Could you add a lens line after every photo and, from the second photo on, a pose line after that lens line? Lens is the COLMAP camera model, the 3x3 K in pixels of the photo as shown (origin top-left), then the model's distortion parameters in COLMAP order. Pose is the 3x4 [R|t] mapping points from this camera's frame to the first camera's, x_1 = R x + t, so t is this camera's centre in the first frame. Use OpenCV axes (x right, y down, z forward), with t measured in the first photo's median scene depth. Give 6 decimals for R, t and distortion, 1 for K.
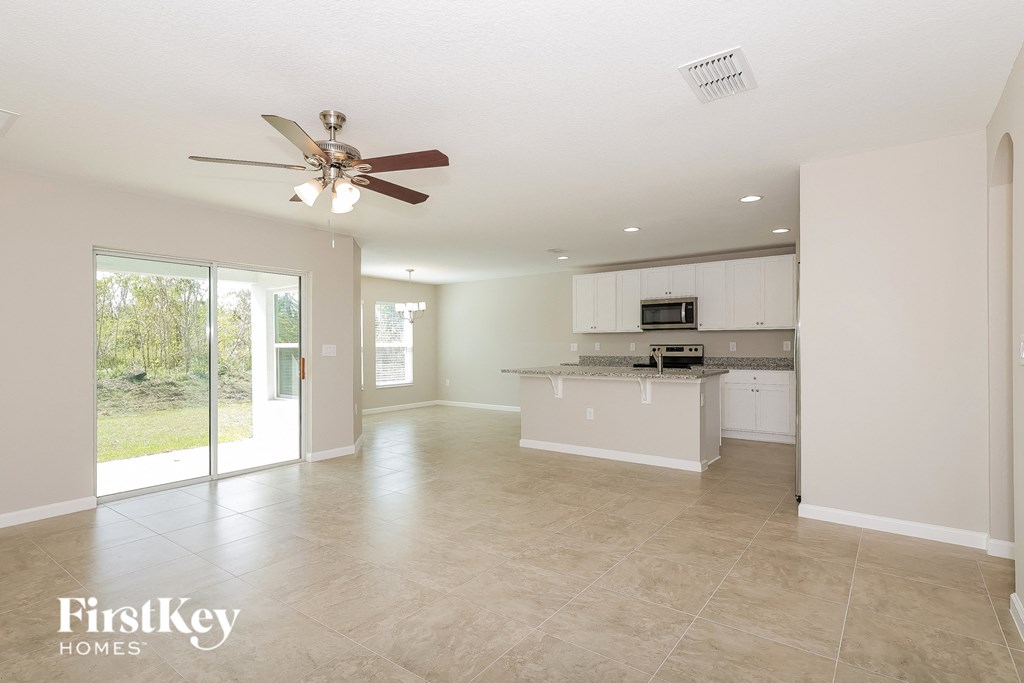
lens RADIAL K [[505.9, 0, 503.0], [0, 505.9, 340.3], [0, 0, 1]] dist [0.014274, 0.000446]
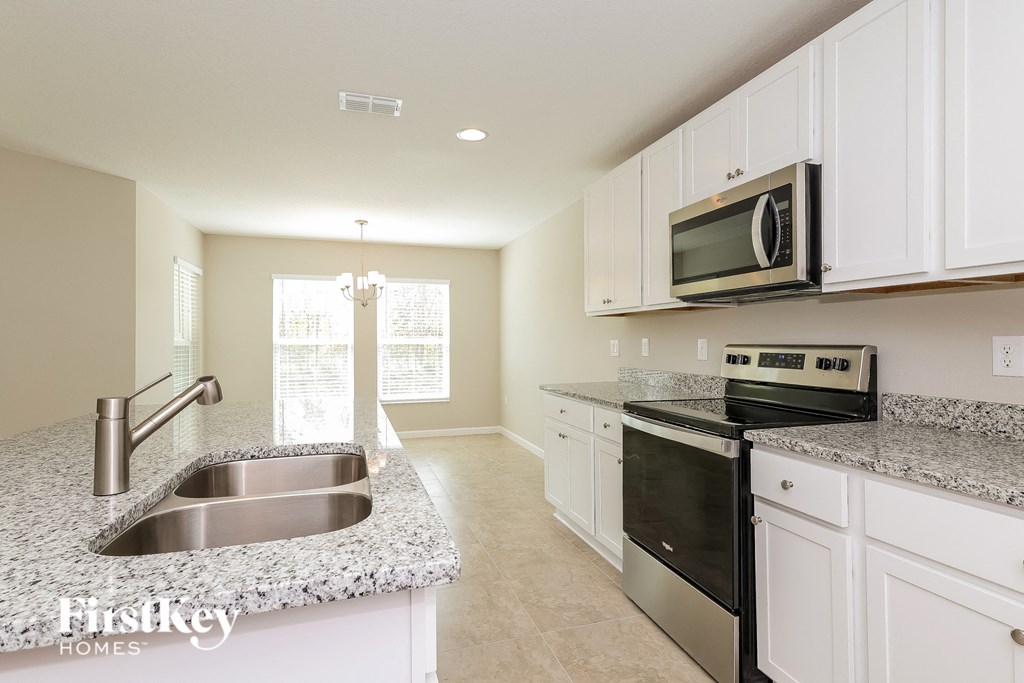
lens RADIAL K [[521.6, 0, 509.5], [0, 521.6, 333.2], [0, 0, 1]] dist [0.012007, 0.000282]
pose [[0.816438, -0.007227, -0.577388, 0.408096], [0.007612, 0.999969, -0.001753, 0.001032], [0.577383, -0.002963, 0.816468, 0.687372]]
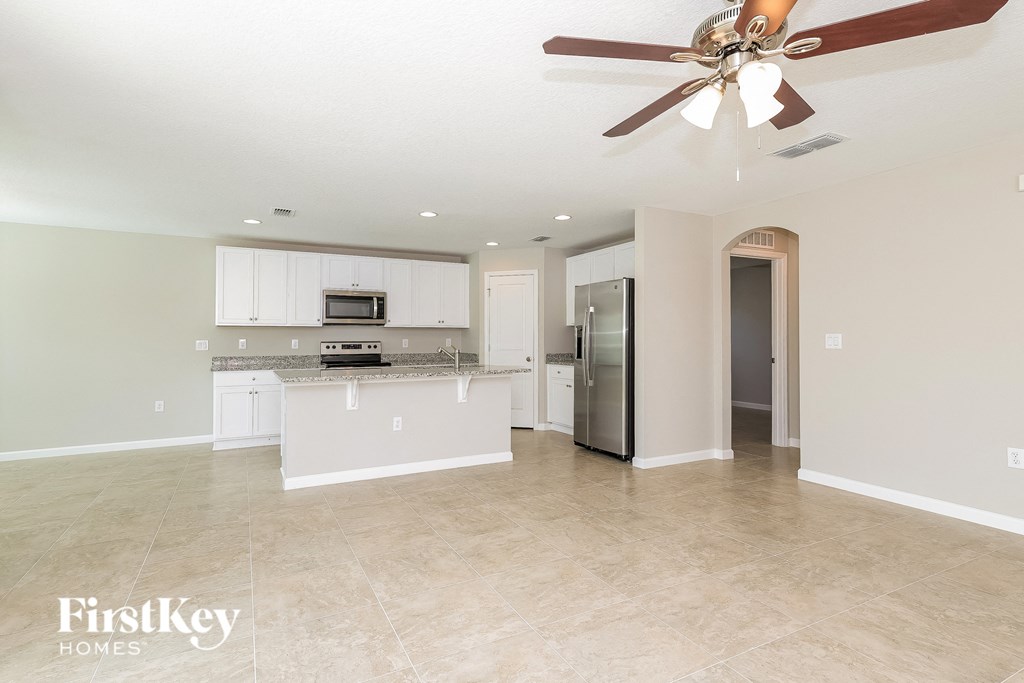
lens RADIAL K [[505.9, 0, 503.0], [0, 505.9, 340.3], [0, 0, 1]] dist [0.014274, 0.000446]
pose [[0.444173, 0.003421, 0.895935, -0.379946], [-0.004295, 0.999989, -0.001689, 0.007105], [-0.895931, -0.003098, 0.444183, 0.367788]]
